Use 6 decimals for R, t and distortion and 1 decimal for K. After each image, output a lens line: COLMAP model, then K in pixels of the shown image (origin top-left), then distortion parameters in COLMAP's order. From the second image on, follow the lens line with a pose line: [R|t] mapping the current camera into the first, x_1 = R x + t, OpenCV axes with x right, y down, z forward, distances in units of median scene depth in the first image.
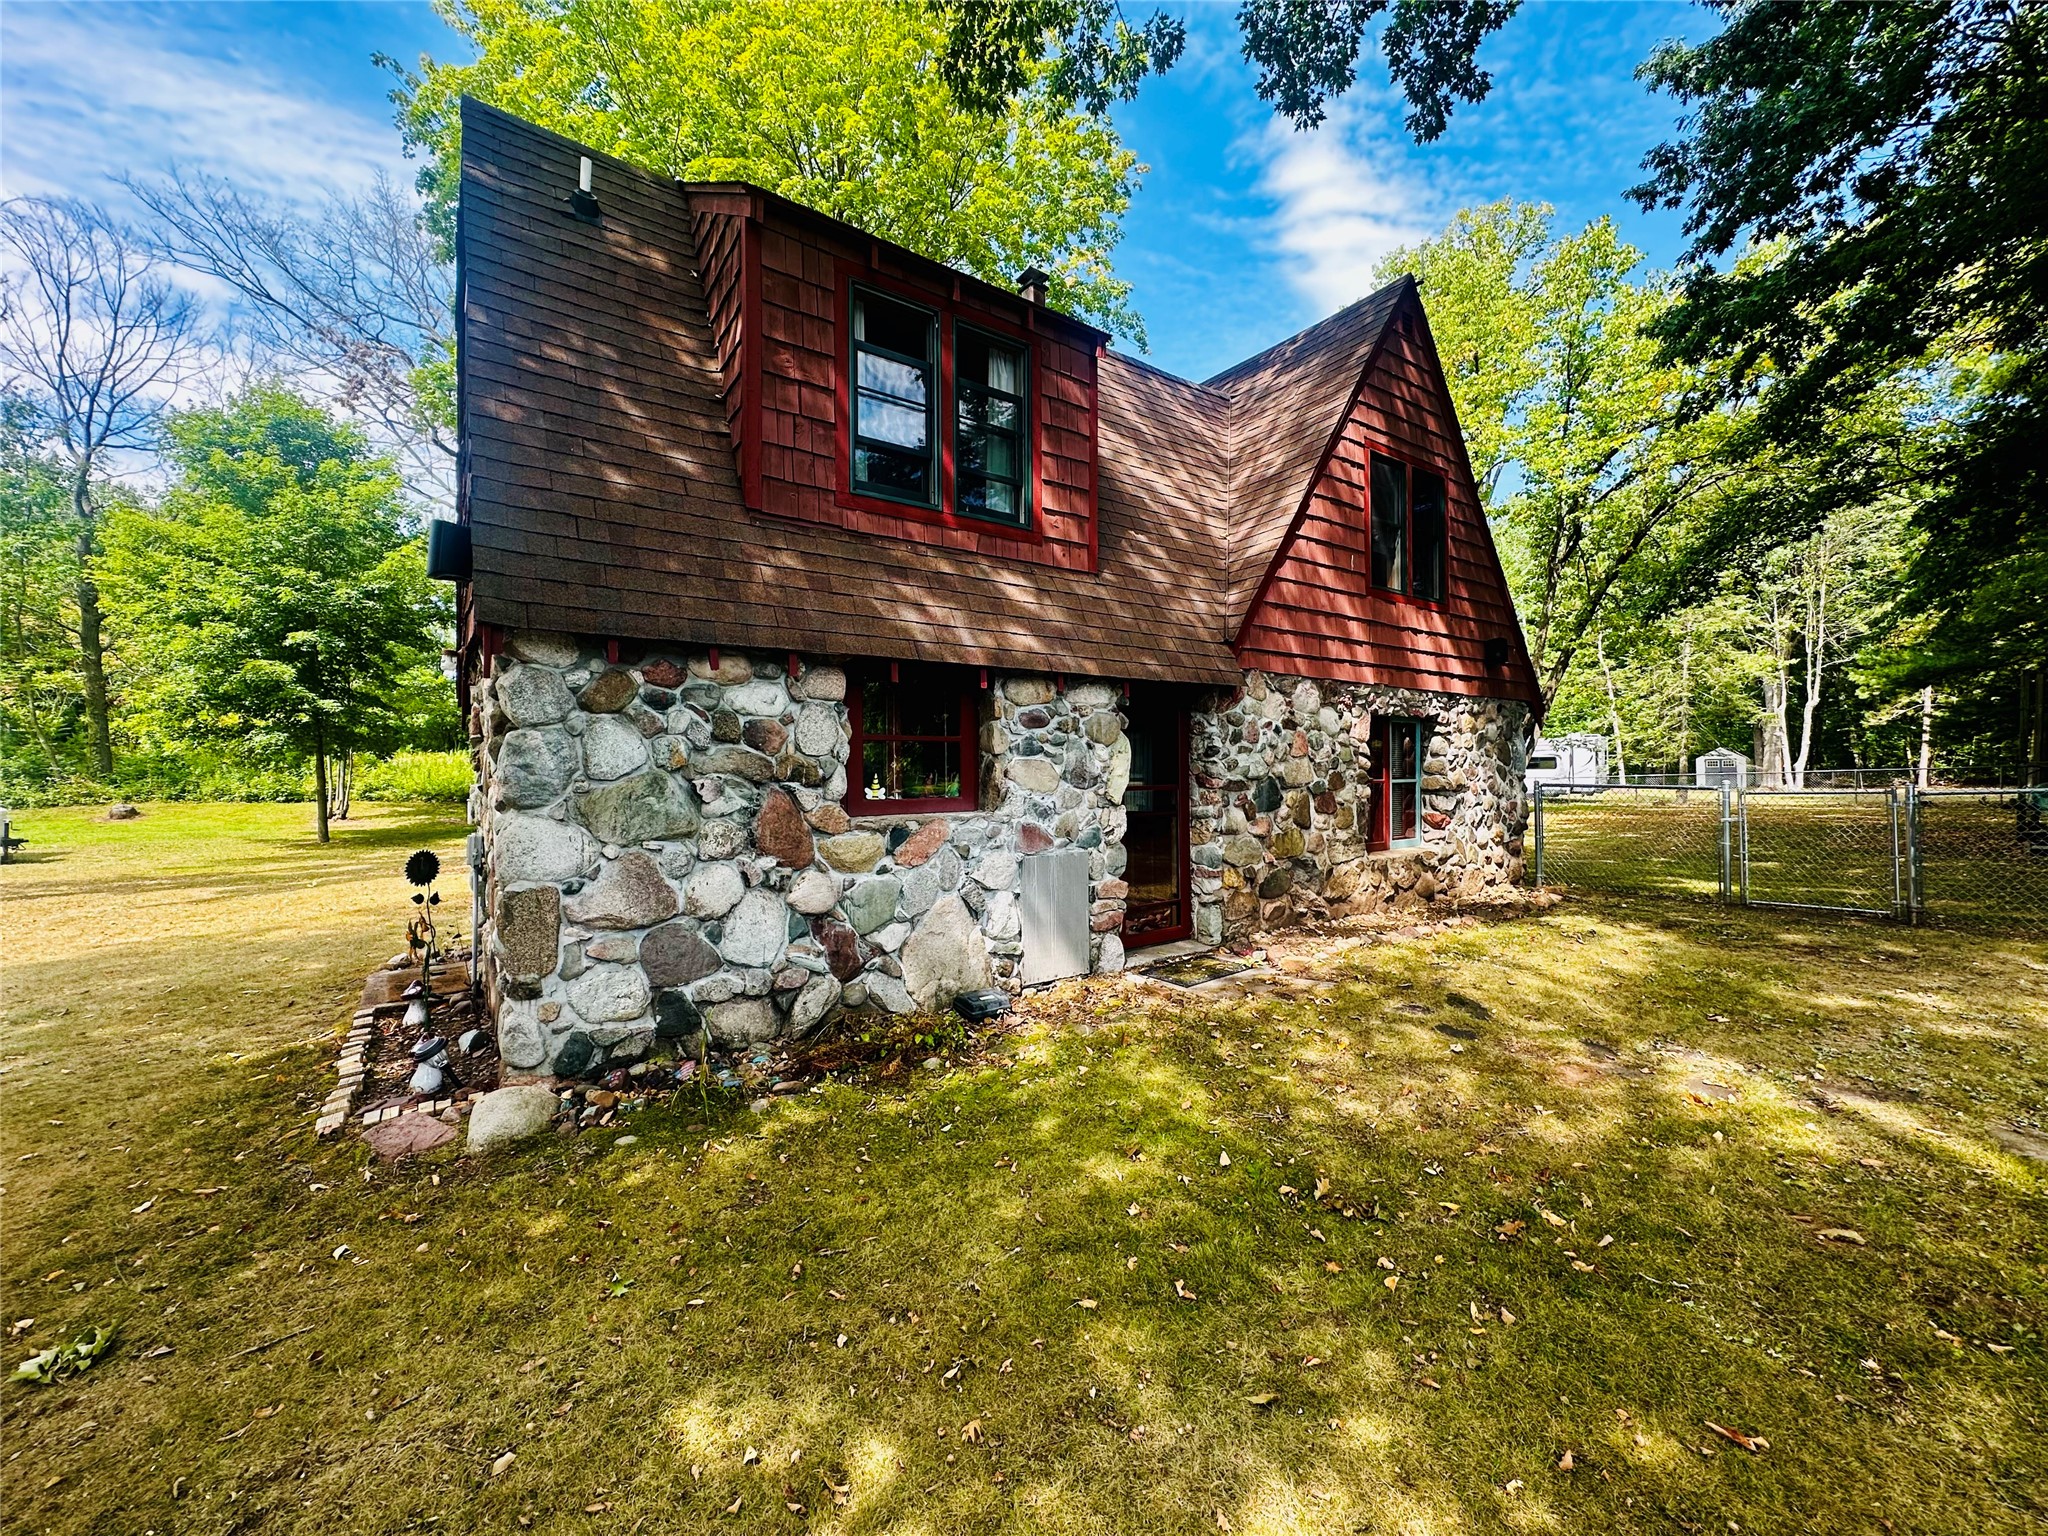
lens RADIAL K [[815.0, 0, 1024.2], [0, 815.0, 766.9], [0, 0, 1]] dist [-0.002071, 0.000711]
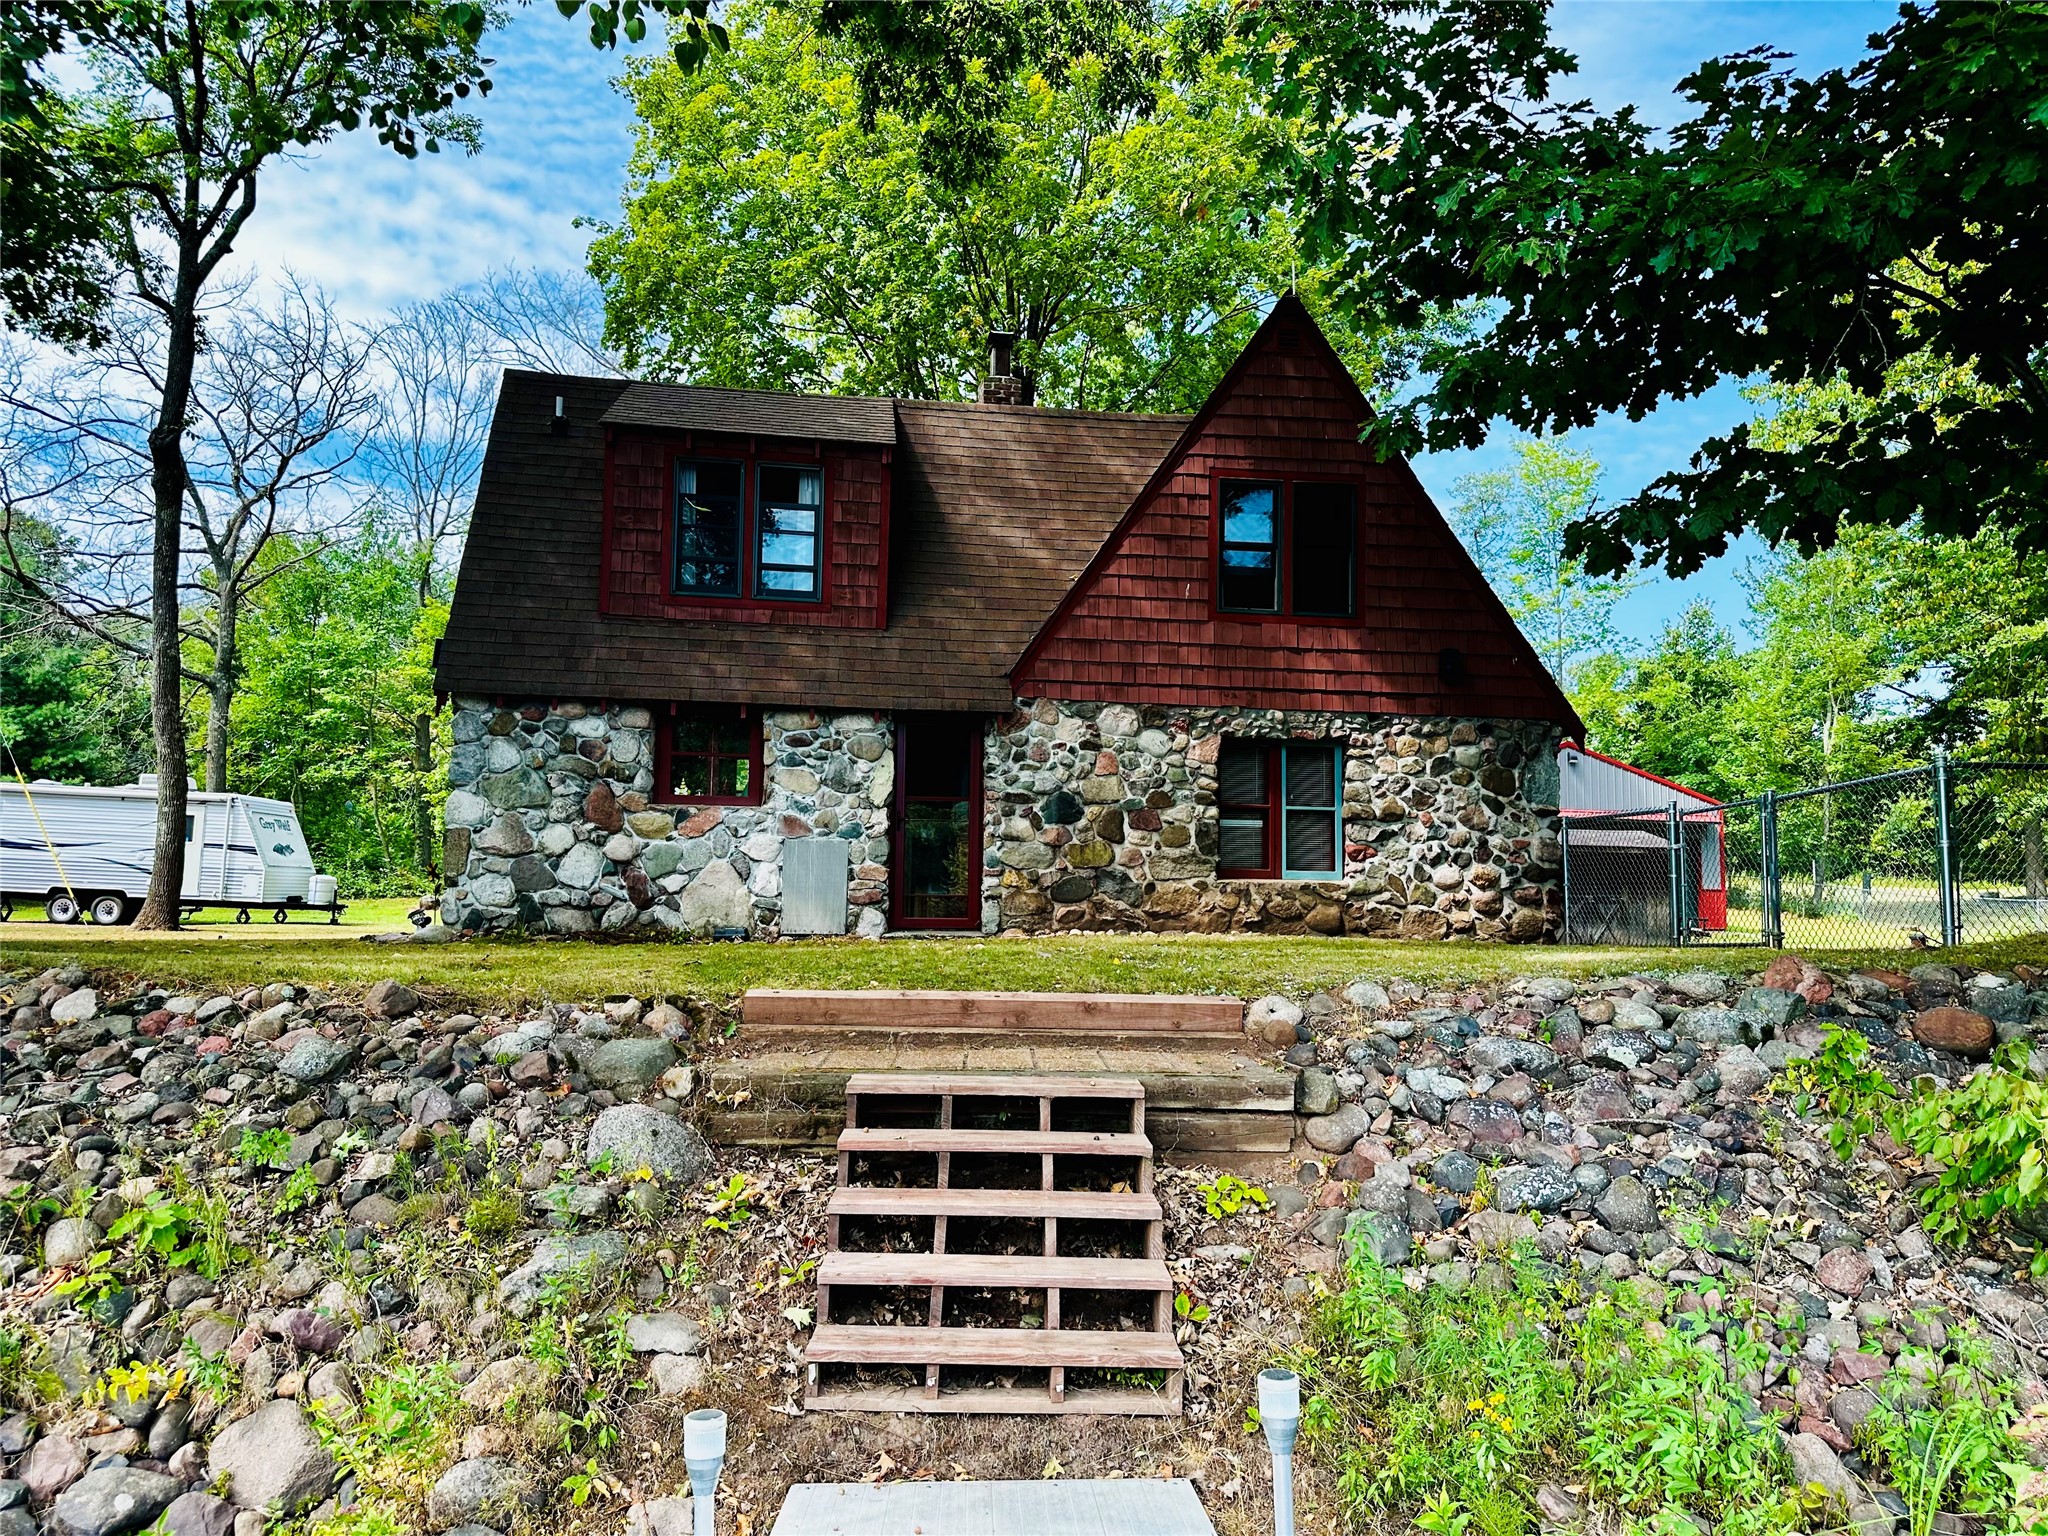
lens RADIAL K [[1418.0, 0, 1029.8], [0, 1418.0, 770.0], [0, 0, 1]] dist [0.104682, -0.000211]
pose [[0.886519, -0.026959, -0.461907, 1.432497], [-0.019622, 0.995212, -0.095745, 0.208785], [0.462277, 0.093944, 0.881745, -0.909997]]
